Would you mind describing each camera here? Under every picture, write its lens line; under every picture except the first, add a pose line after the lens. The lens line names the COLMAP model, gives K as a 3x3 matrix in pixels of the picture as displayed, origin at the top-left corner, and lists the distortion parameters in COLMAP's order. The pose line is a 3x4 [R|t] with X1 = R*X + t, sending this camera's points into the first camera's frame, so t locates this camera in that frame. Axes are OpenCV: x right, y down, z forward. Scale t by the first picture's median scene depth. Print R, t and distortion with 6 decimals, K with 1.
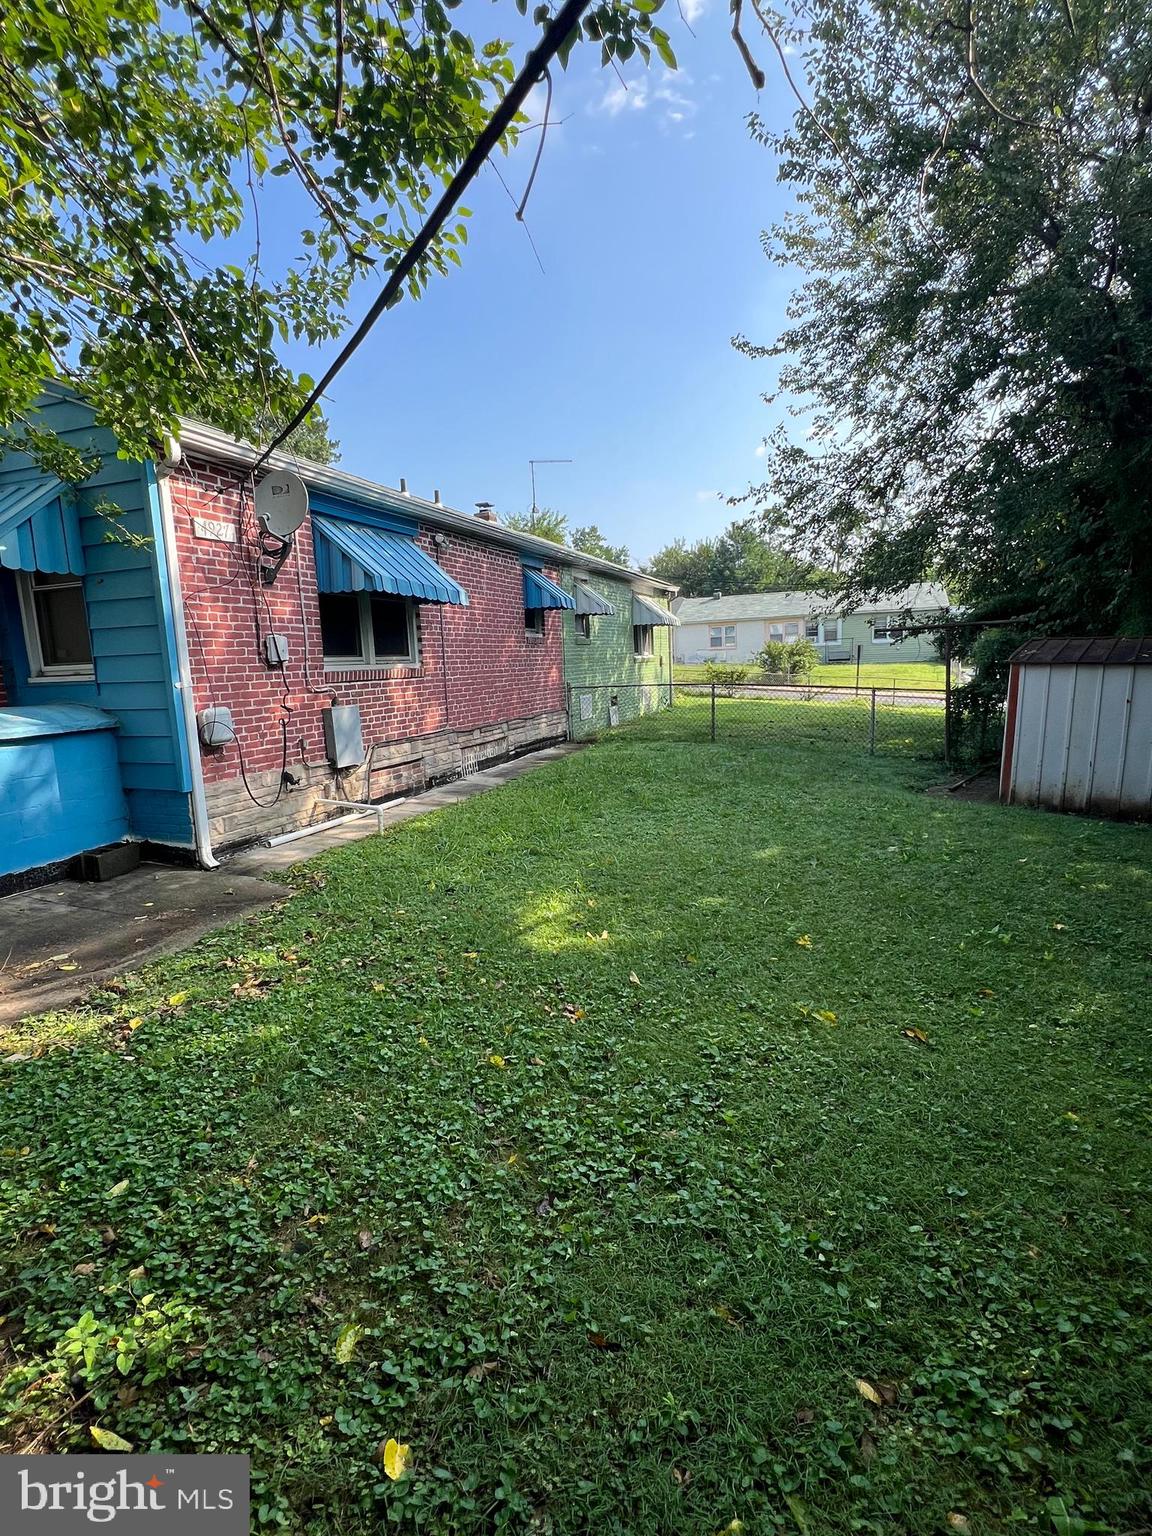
lens RADIAL K [[761.0, 0, 575.5], [0, 761.0, 768.3], [0, 0, 1]] dist [0.001824, 0.000330]
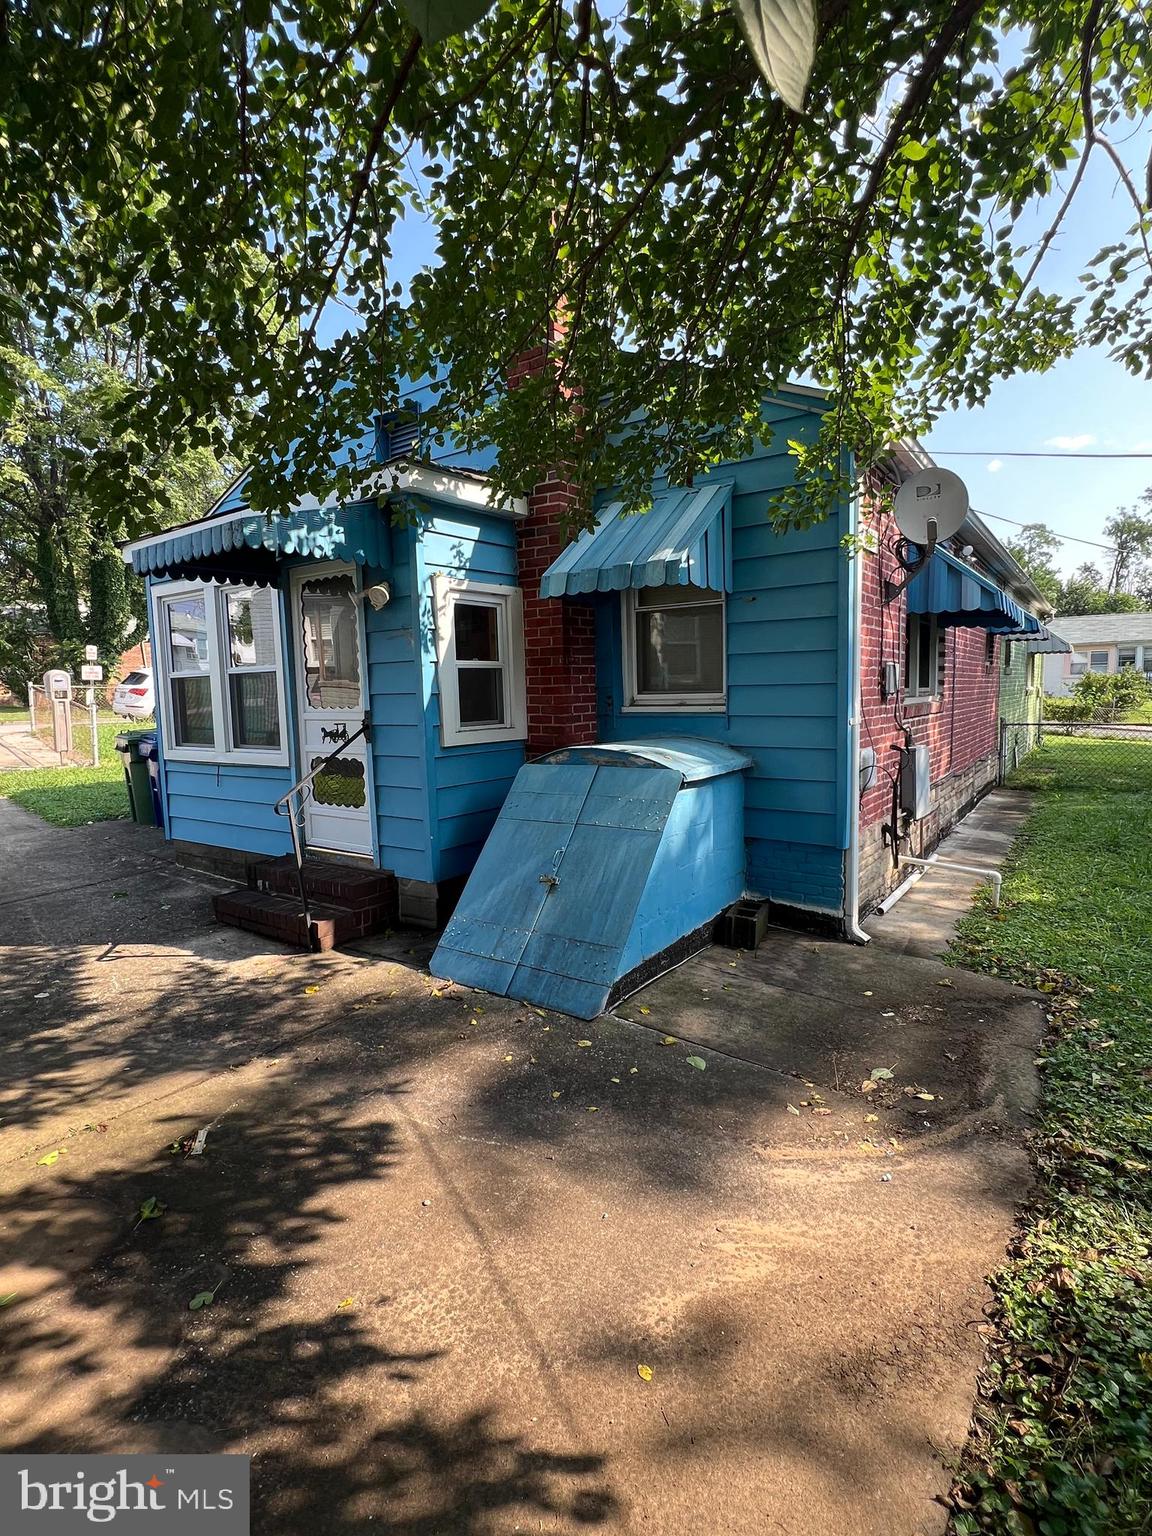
lens RADIAL K [[761.0, 0, 576.3], [0, 761.0, 766.8], [0, 0, 1]] dist [0.001824, 0.000330]
pose [[0.967091, 0.042667, -0.250828, -0.585802], [-0.051542, 0.998252, -0.028918, -0.019215], [0.249156, 0.040894, 0.967600, 0.115762]]
